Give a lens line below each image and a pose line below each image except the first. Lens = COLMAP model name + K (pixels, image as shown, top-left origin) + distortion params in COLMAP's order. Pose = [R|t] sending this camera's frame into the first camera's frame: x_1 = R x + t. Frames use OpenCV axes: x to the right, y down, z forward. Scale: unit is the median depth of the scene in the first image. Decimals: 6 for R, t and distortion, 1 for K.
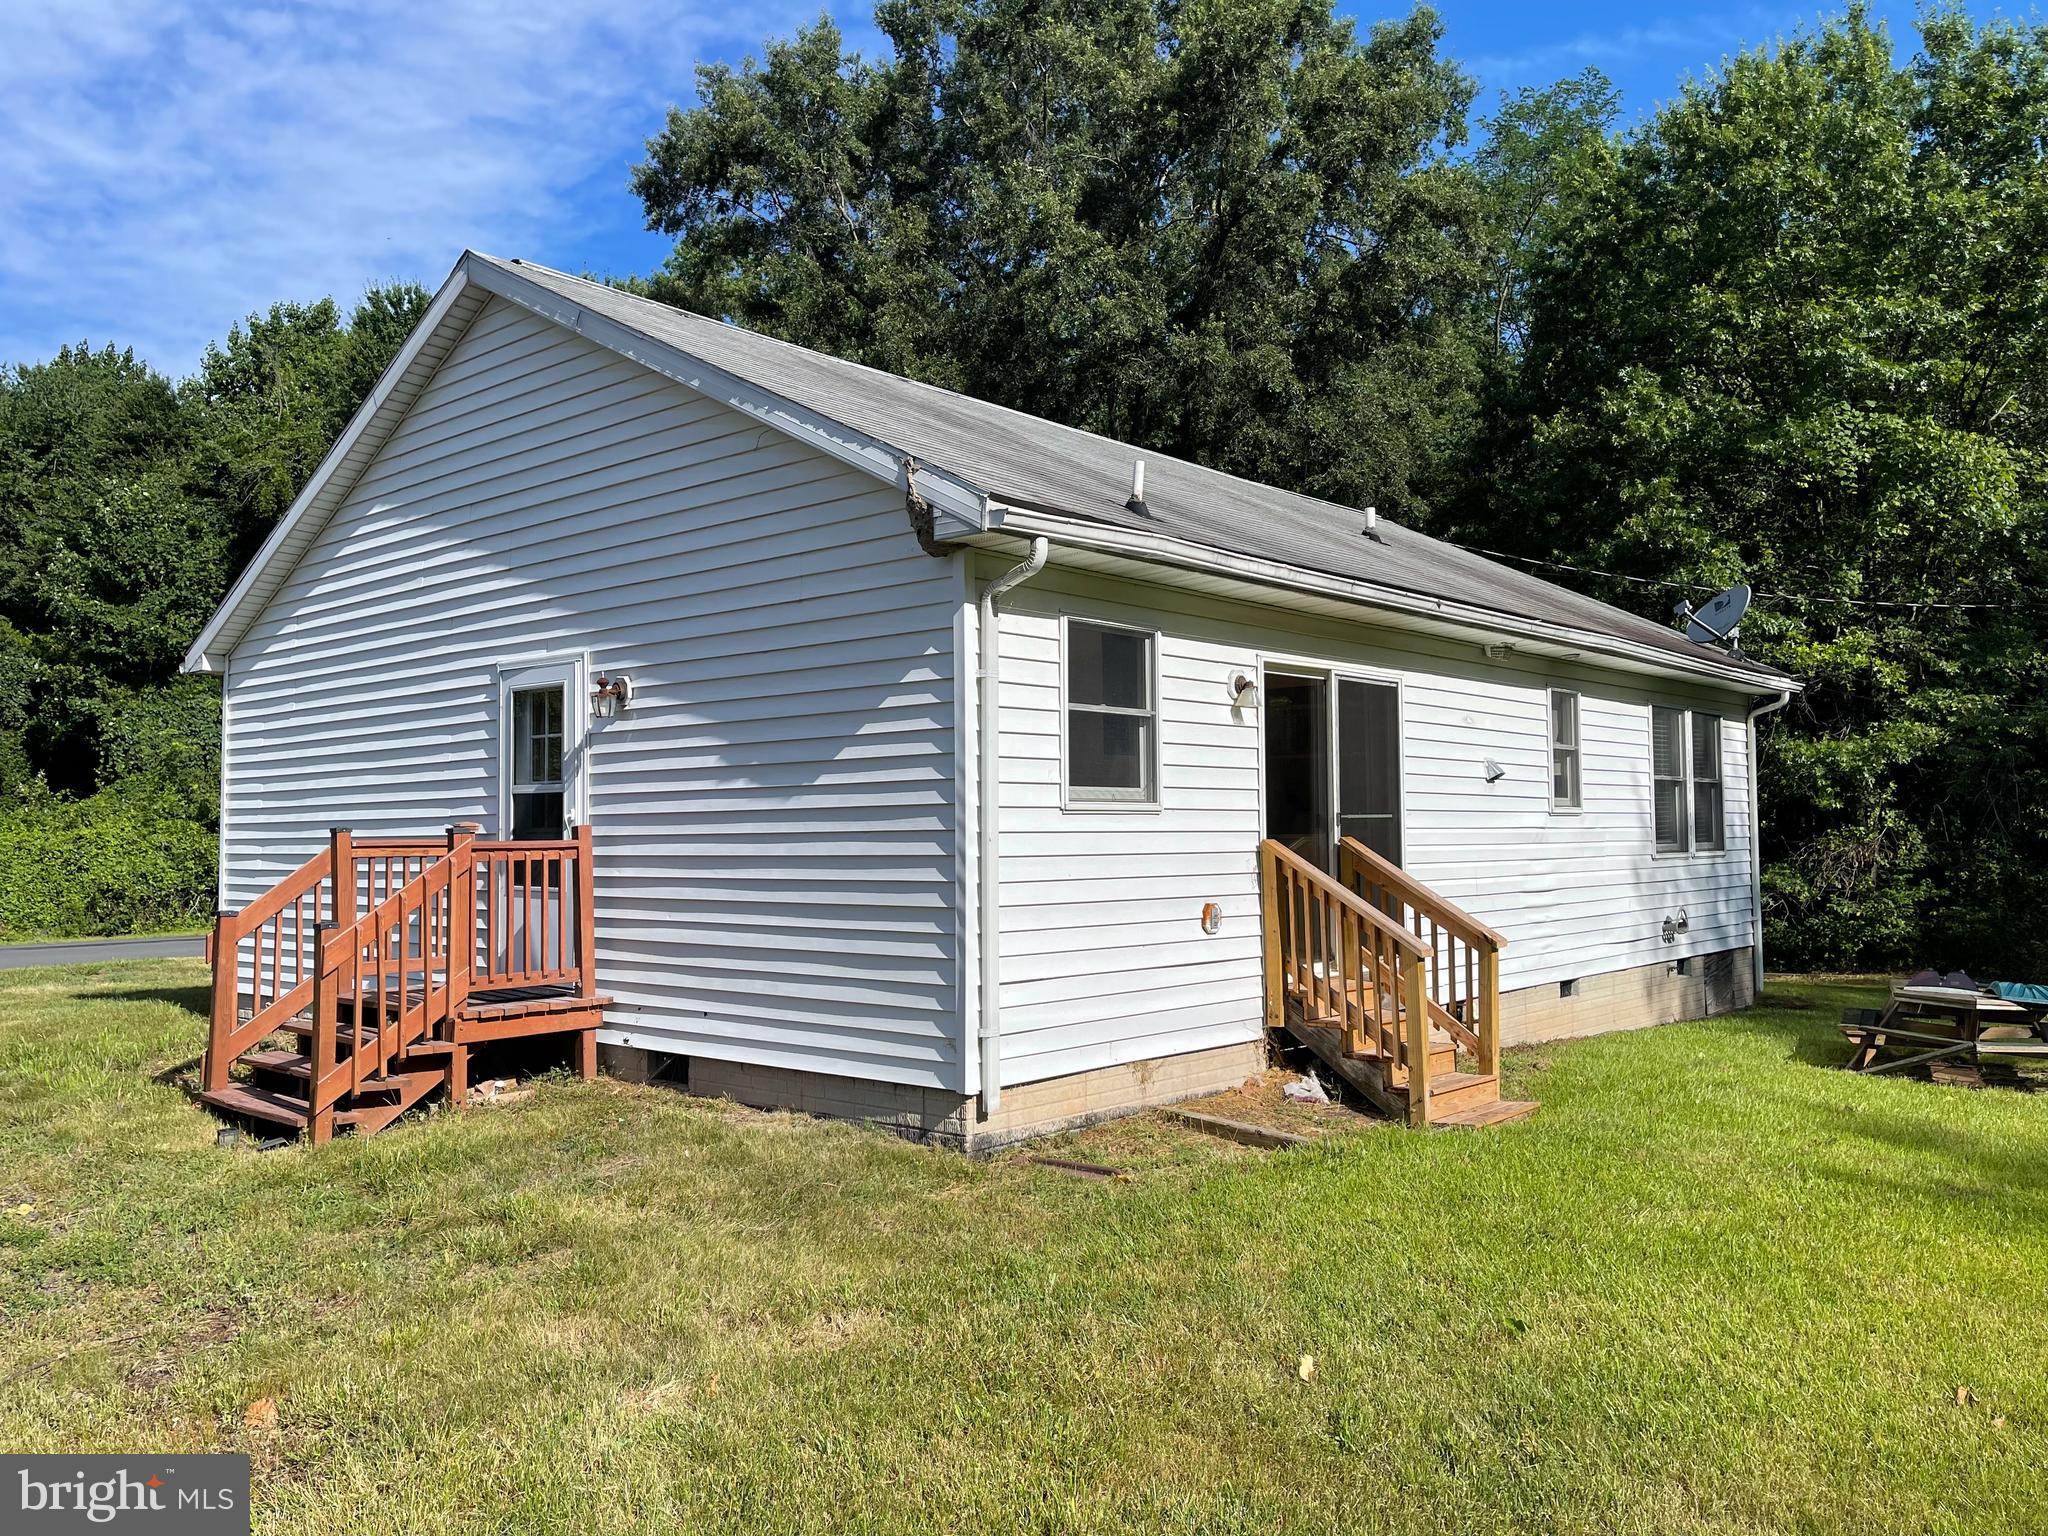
lens RADIAL K [[1553.3, 0, 1023.0], [0, 1553.3, 756.4], [0, 0, 1]] dist [0.057064, -0.060895]
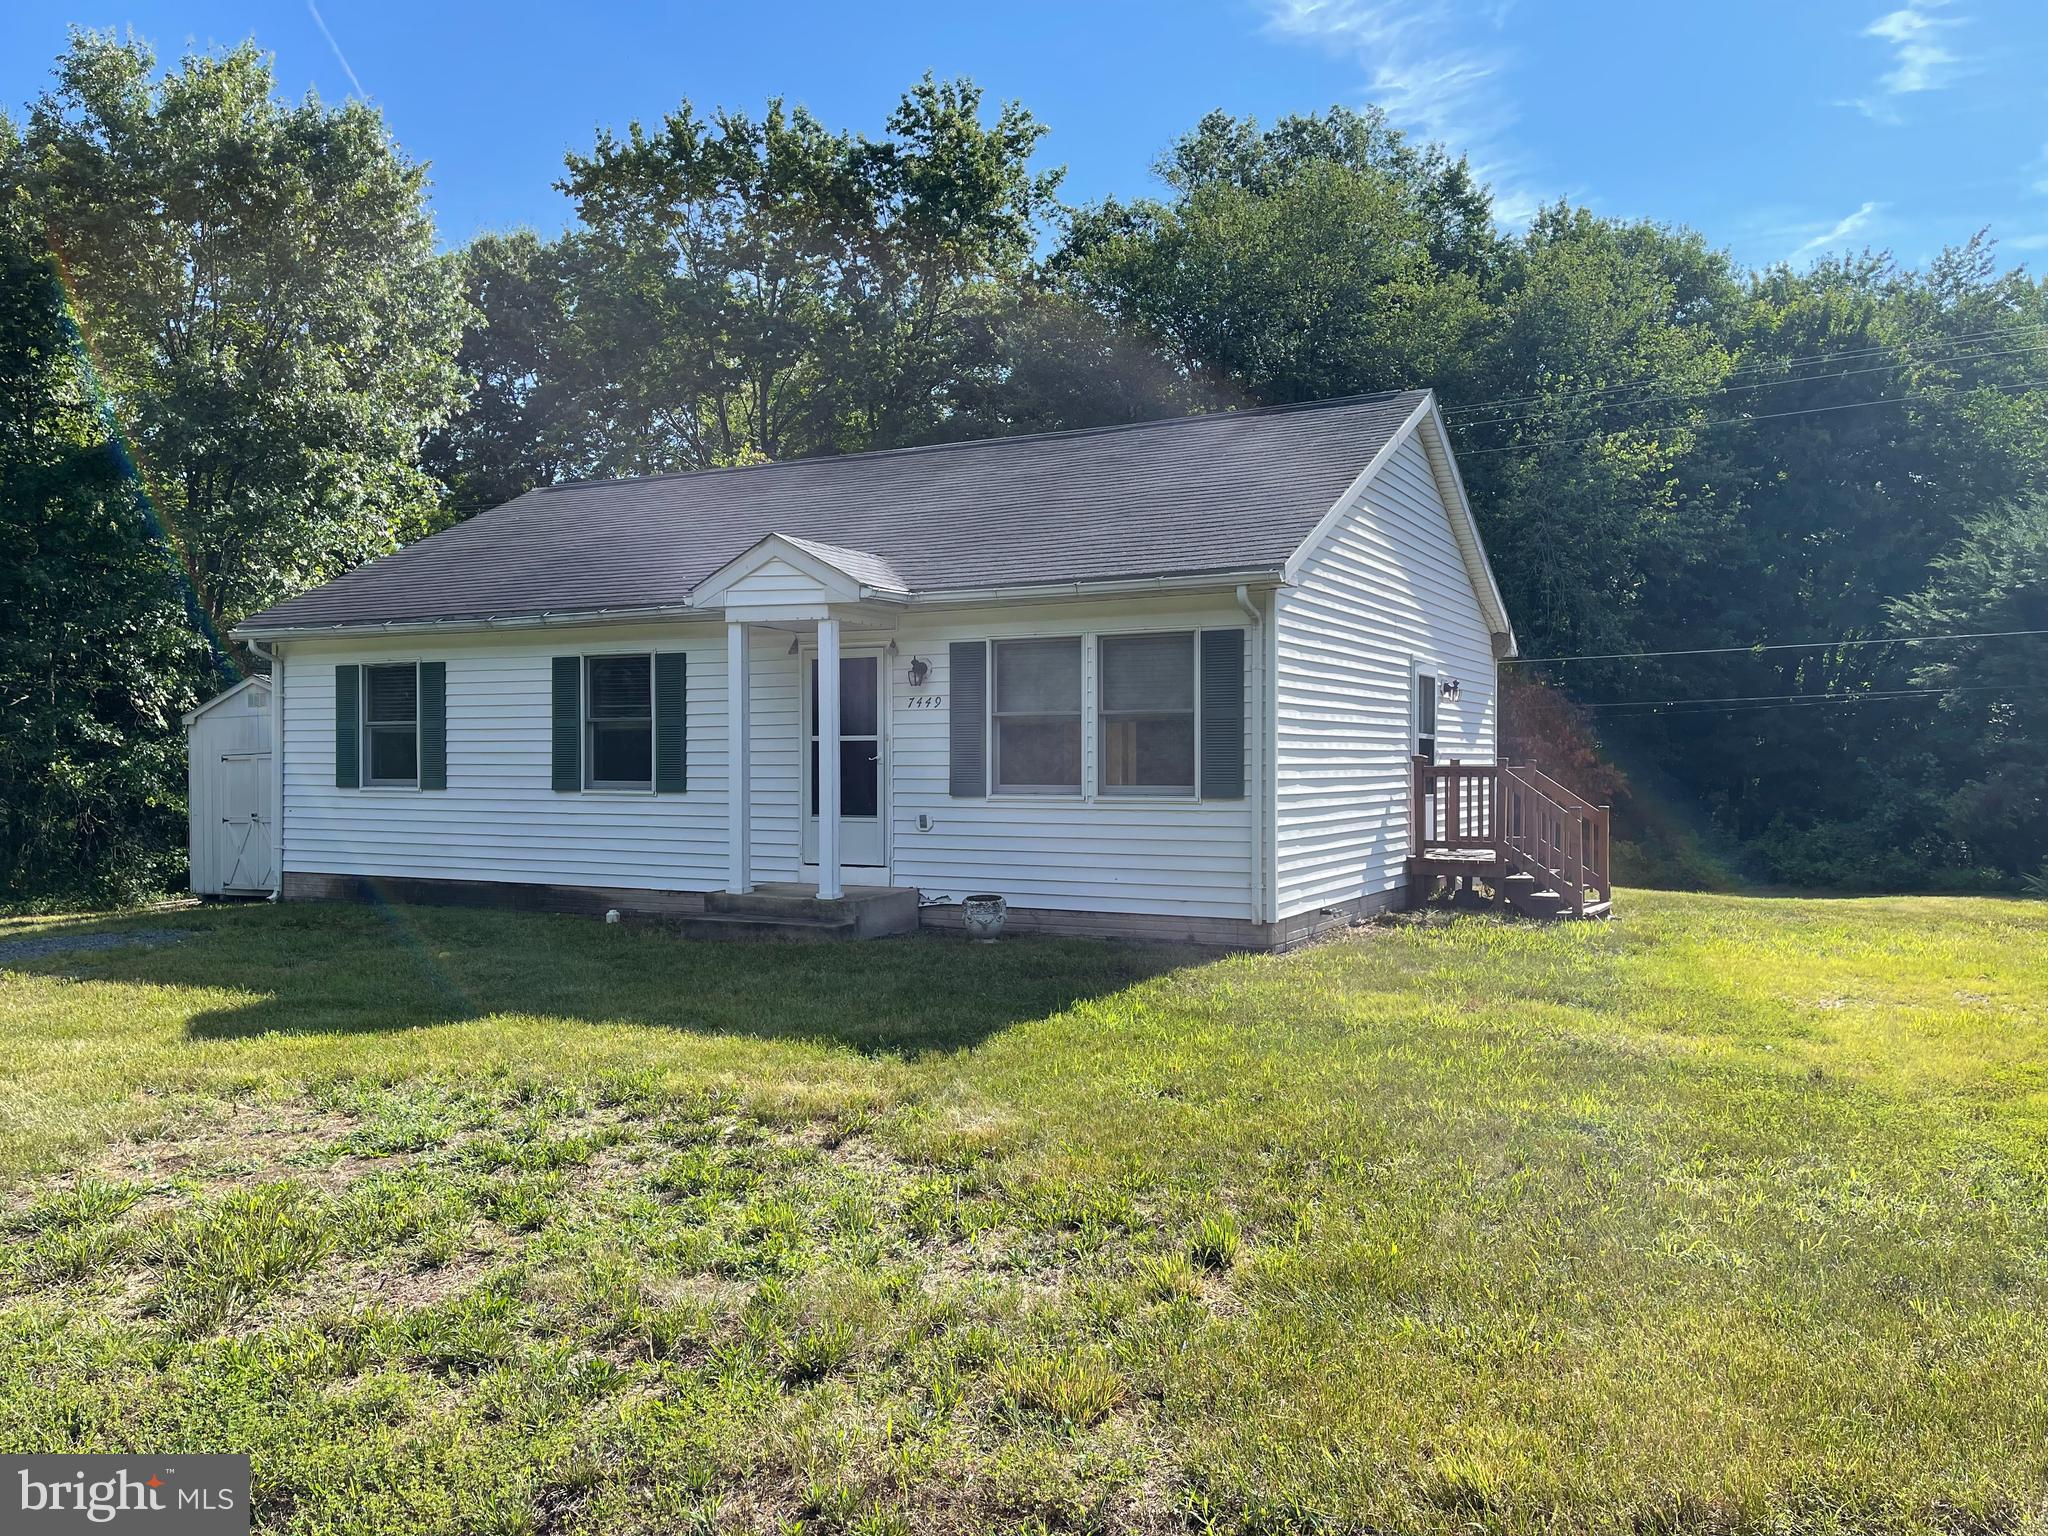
lens RADIAL K [[1553.3, 0, 1023.0], [0, 1553.3, 756.4], [0, 0, 1]] dist [0.057064, -0.060895]
pose [[-0.213553, 0.014964, 0.976817, -2.172818], [-0.043302, 0.998755, -0.024767, 0.119822], [-0.975971, -0.047587, -0.212639, 2.088668]]
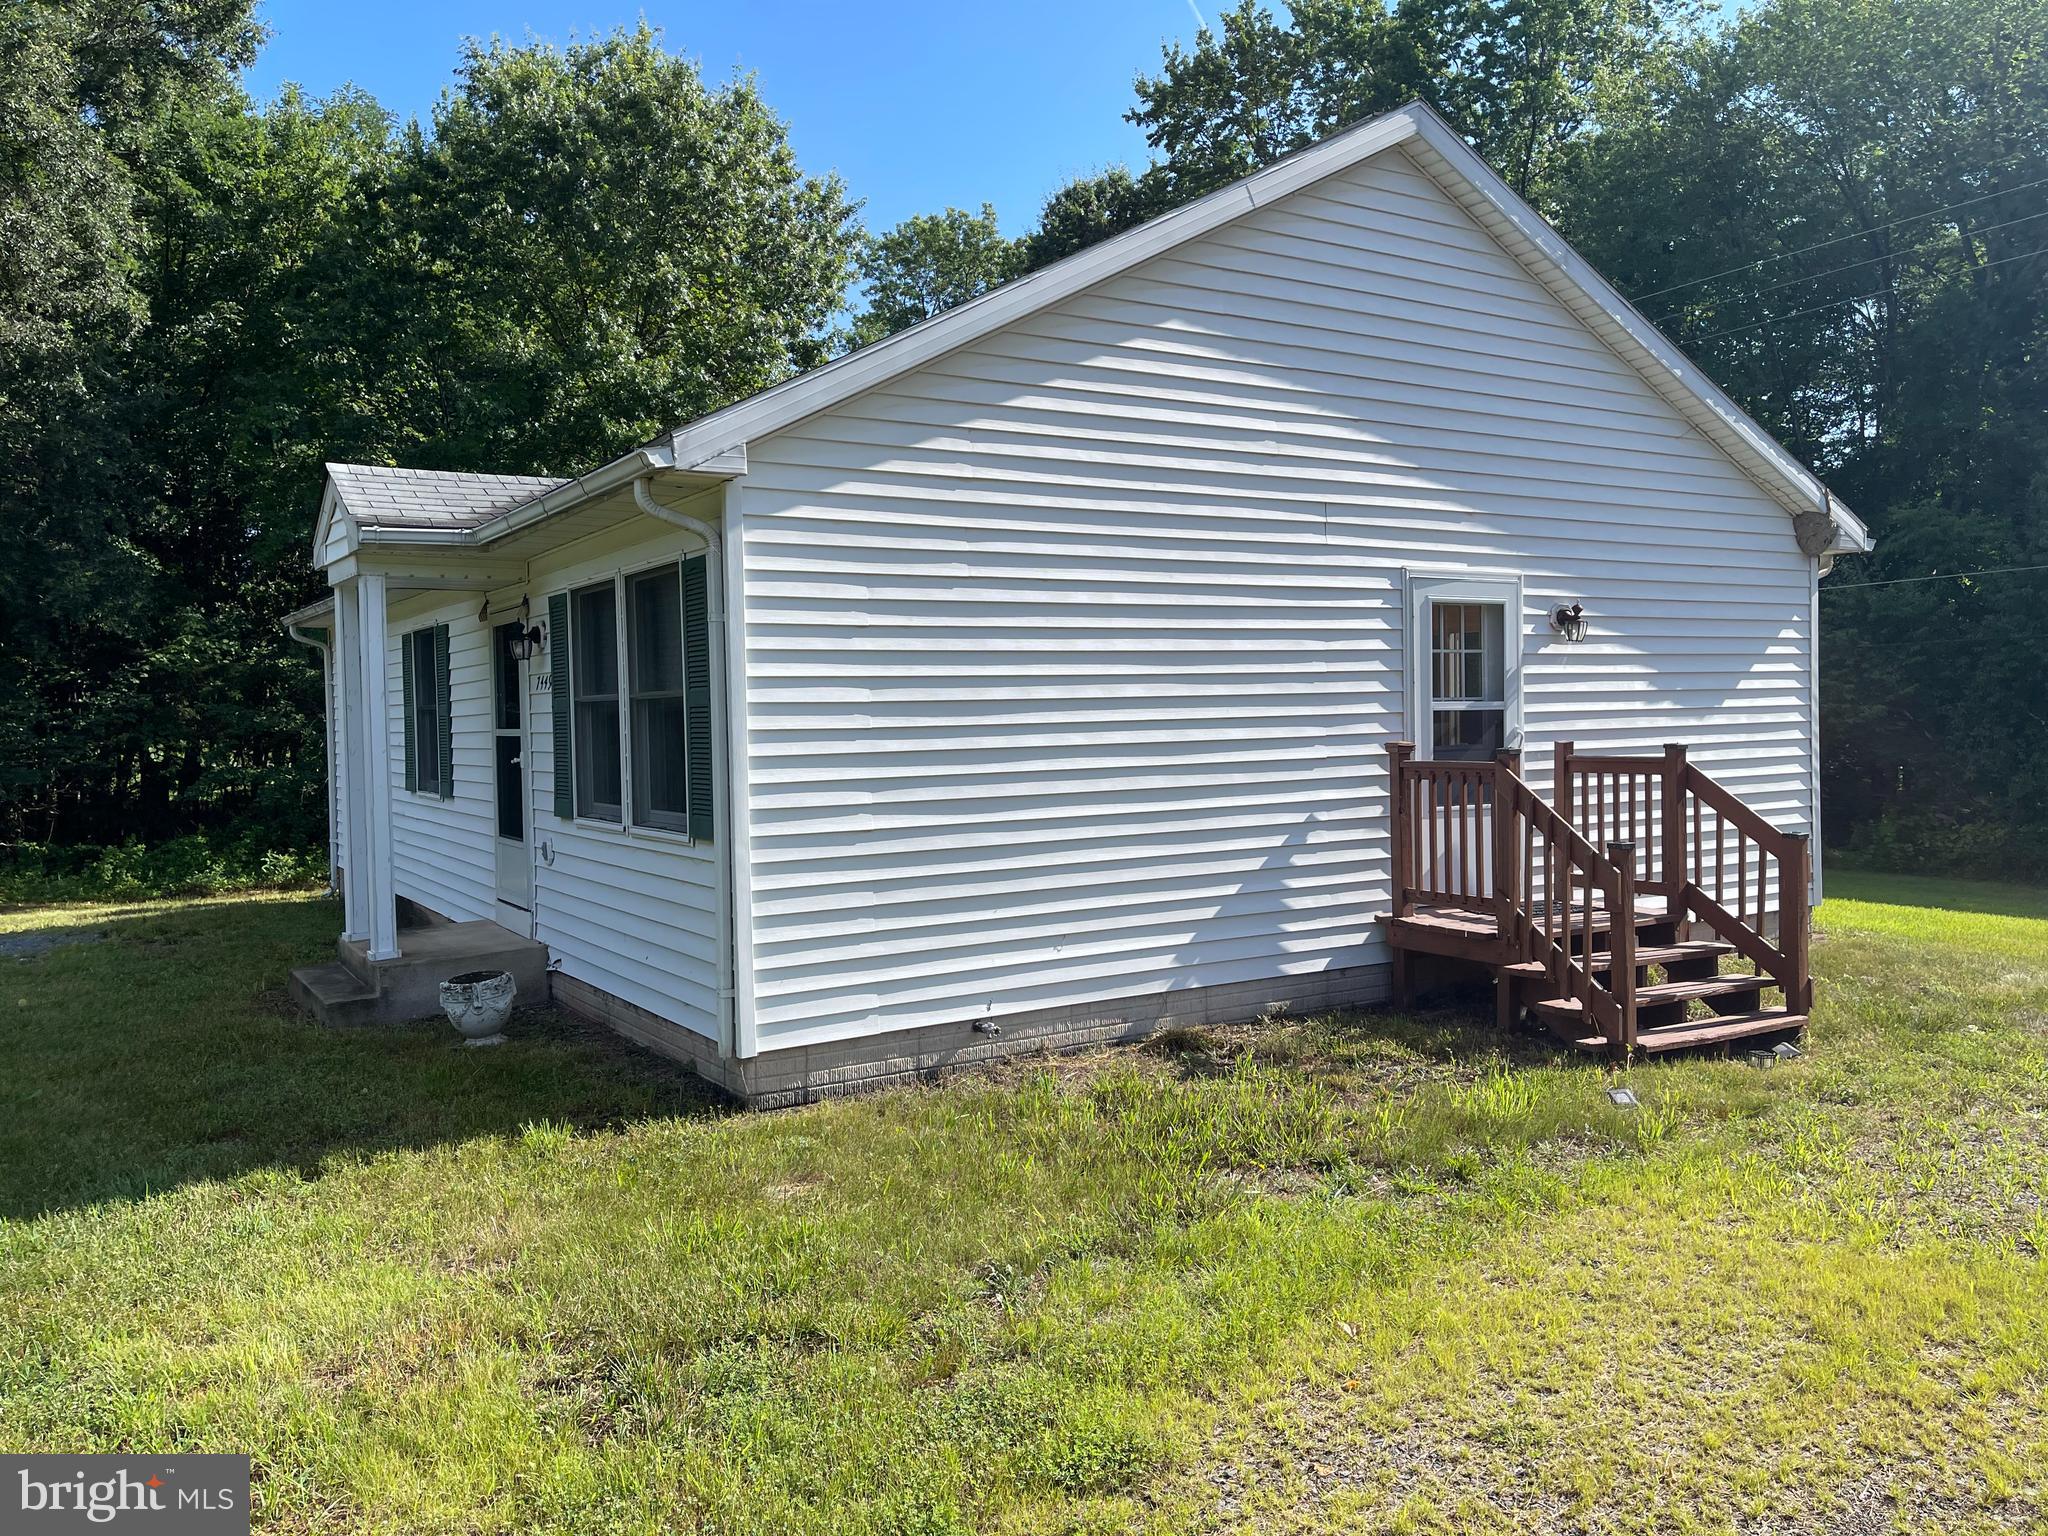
lens RADIAL K [[1553.3, 0, 1023.0], [0, 1553.3, 756.4], [0, 0, 1]] dist [0.057064, -0.060895]
pose [[0.288437, -0.022665, 0.957231, -1.561228], [-0.028655, 0.999068, 0.032291, 0.033557], [-0.957070, -0.036744, 0.287519, 1.158189]]
